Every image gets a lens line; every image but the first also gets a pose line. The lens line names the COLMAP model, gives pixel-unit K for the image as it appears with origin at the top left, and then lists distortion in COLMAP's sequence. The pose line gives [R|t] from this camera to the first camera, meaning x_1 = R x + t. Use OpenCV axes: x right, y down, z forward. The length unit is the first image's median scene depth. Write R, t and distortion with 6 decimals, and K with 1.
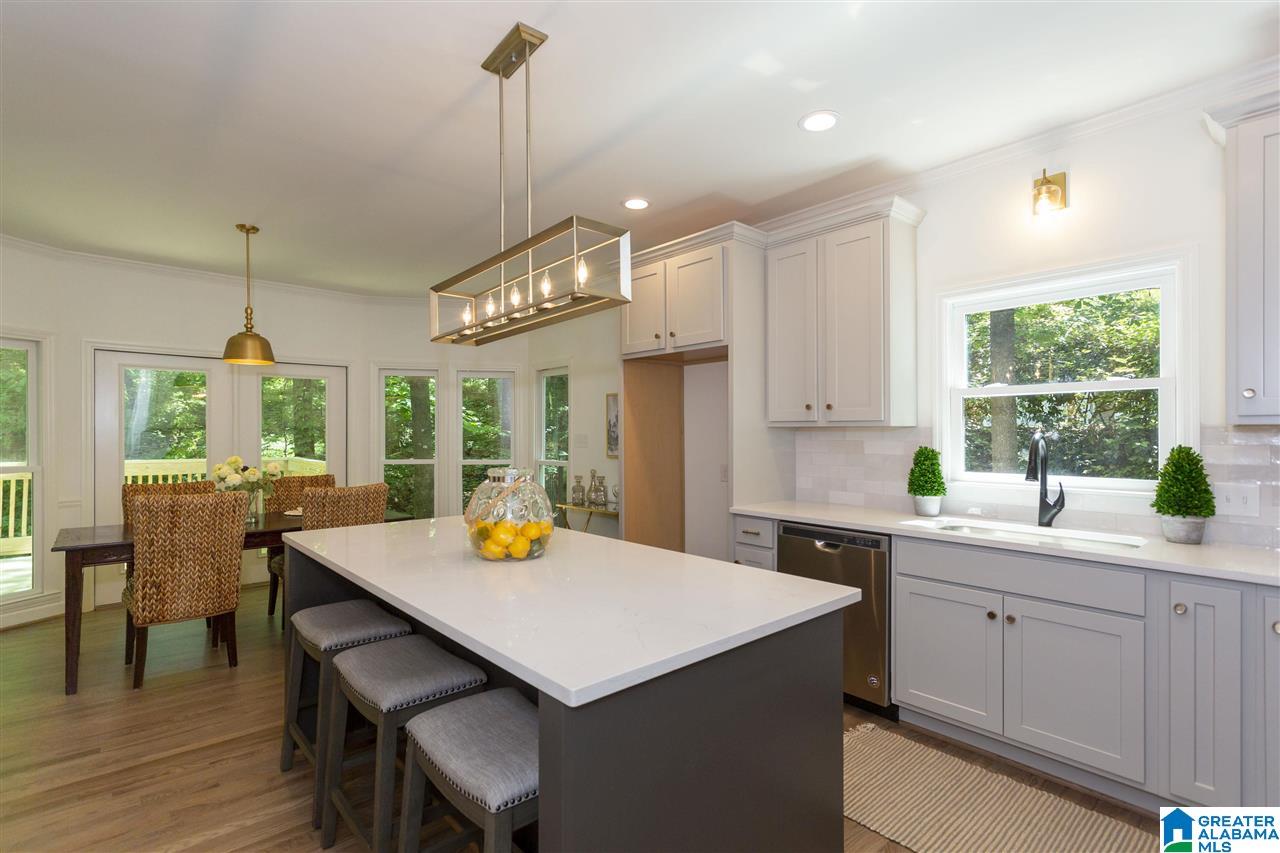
lens RADIAL K [[609.2, 0, 634.9], [0, 609.2, 420.4], [0, 0, 1]] dist [0.003417, 0.000493]
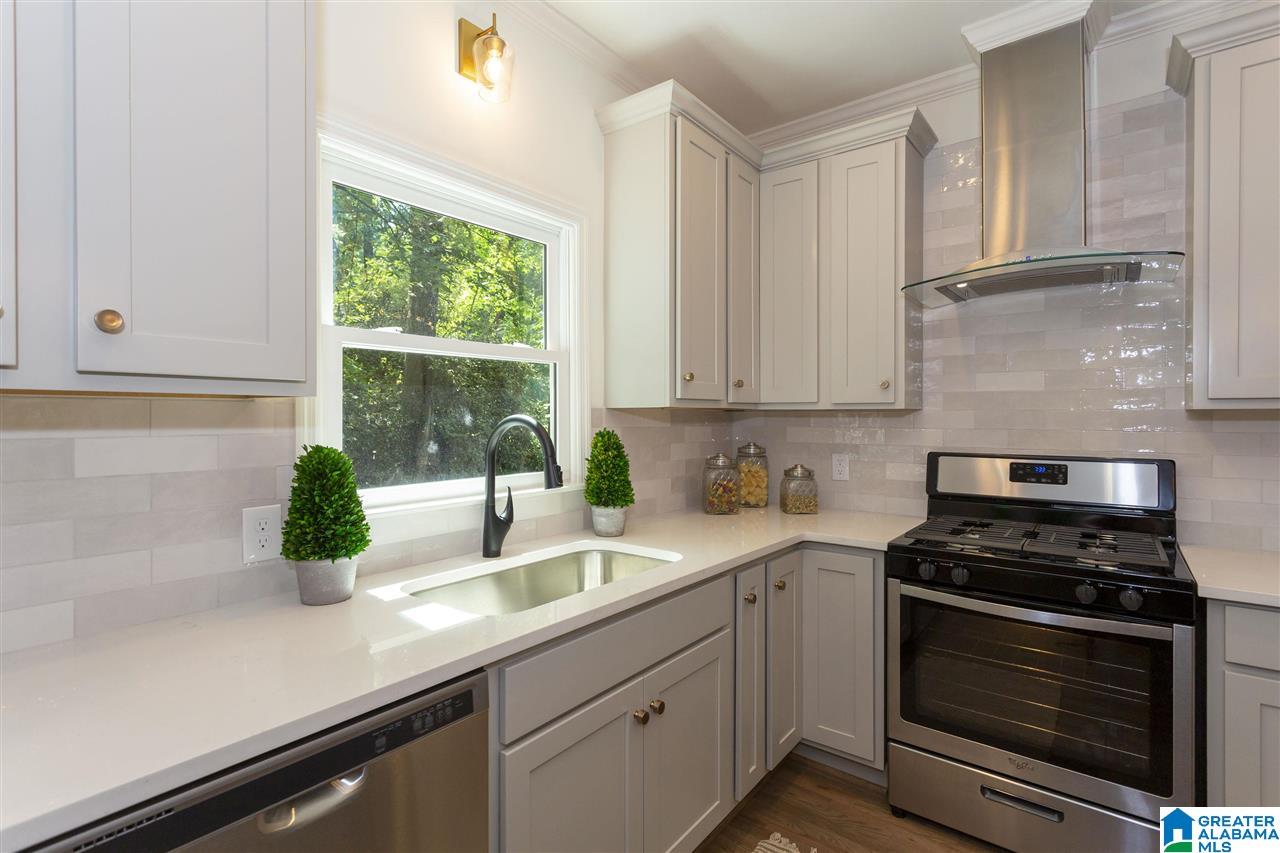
lens RADIAL K [[598.0, 0, 646.3], [0, 598.0, 417.8], [0, 0, 1]] dist [0.000774, -0.000137]
pose [[-0.198513, -0.001969, 0.980096, 0.006973], [-0.021673, 0.999762, -0.002381, 0.020962], [-0.979859, -0.021714, -0.198509, 0.957276]]
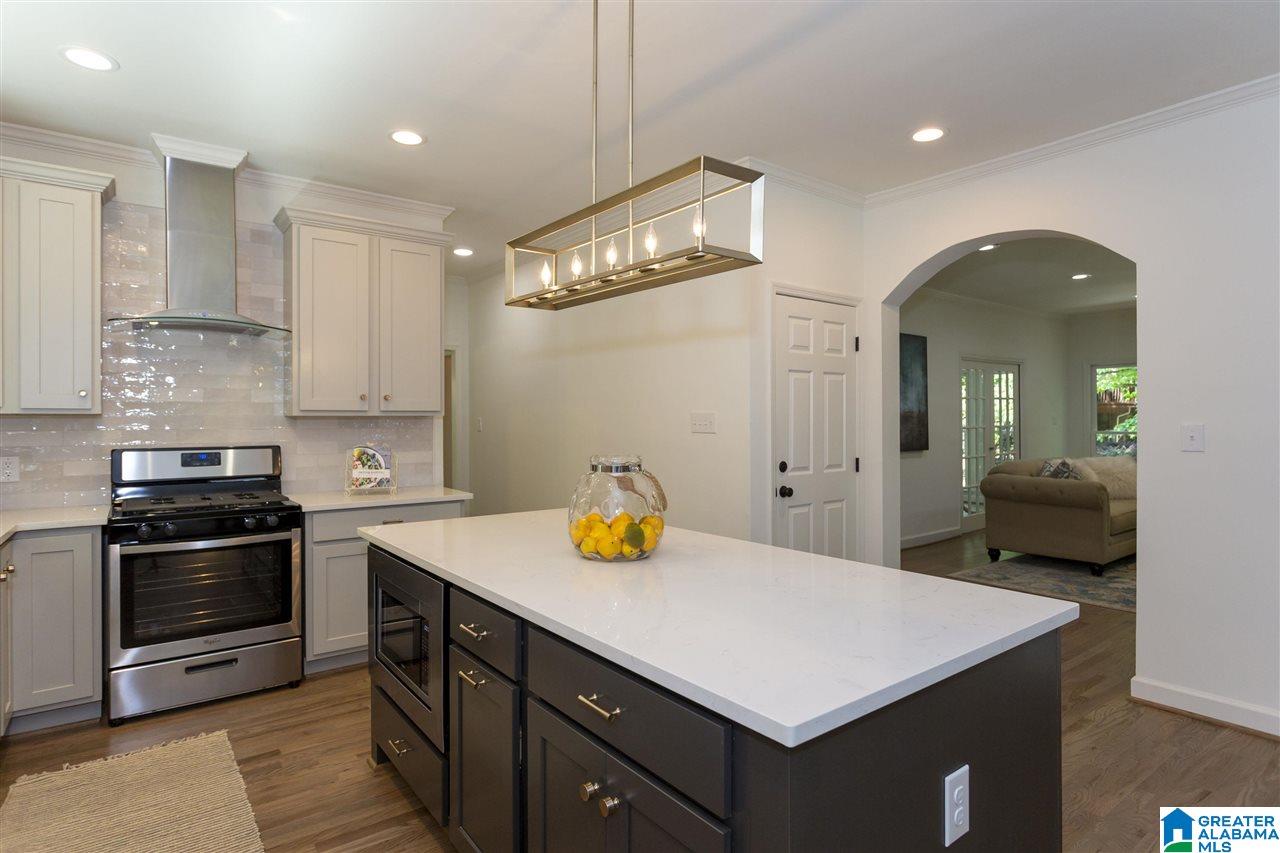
lens RADIAL K [[686.9, 0, 637.4], [0, 686.9, 419.3], [0, 0, 1]] dist [0.000416, 0.000197]
pose [[-0.997458, 0.002422, 0.071212, -0.240766], [0.000742, 0.999721, -0.023605, 0.035944], [-0.071249, -0.023492, -0.997182, 1.532783]]
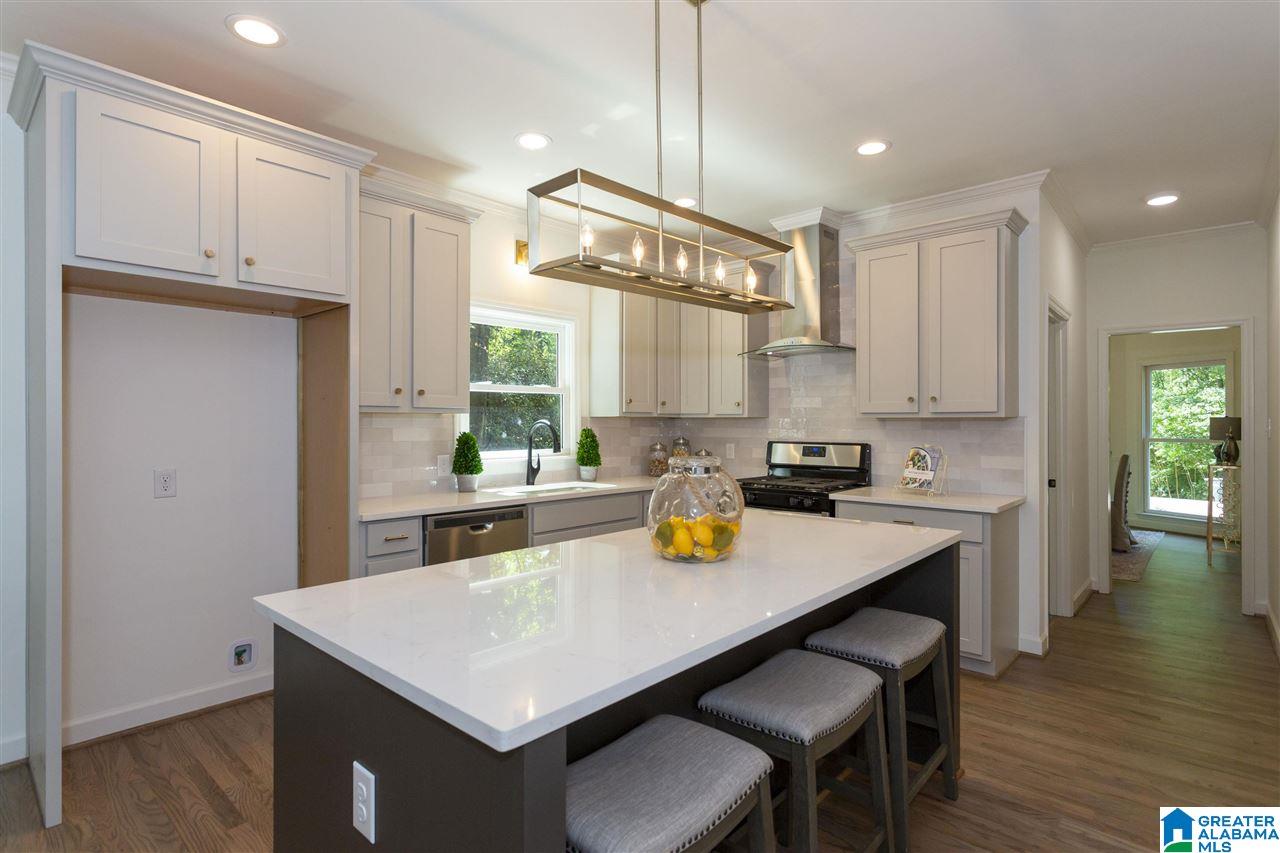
lens RADIAL K [[644.9, 0, 640.0], [0, 644.9, 426.5], [0, 0, 1]] dist [-0.004925, -0.000466]
pose [[-0.108906, -0.006303, 0.994032, -0.863240], [-0.023516, 0.999716, 0.003762, 0.022742], [-0.993774, -0.022966, -0.109023, 0.901542]]
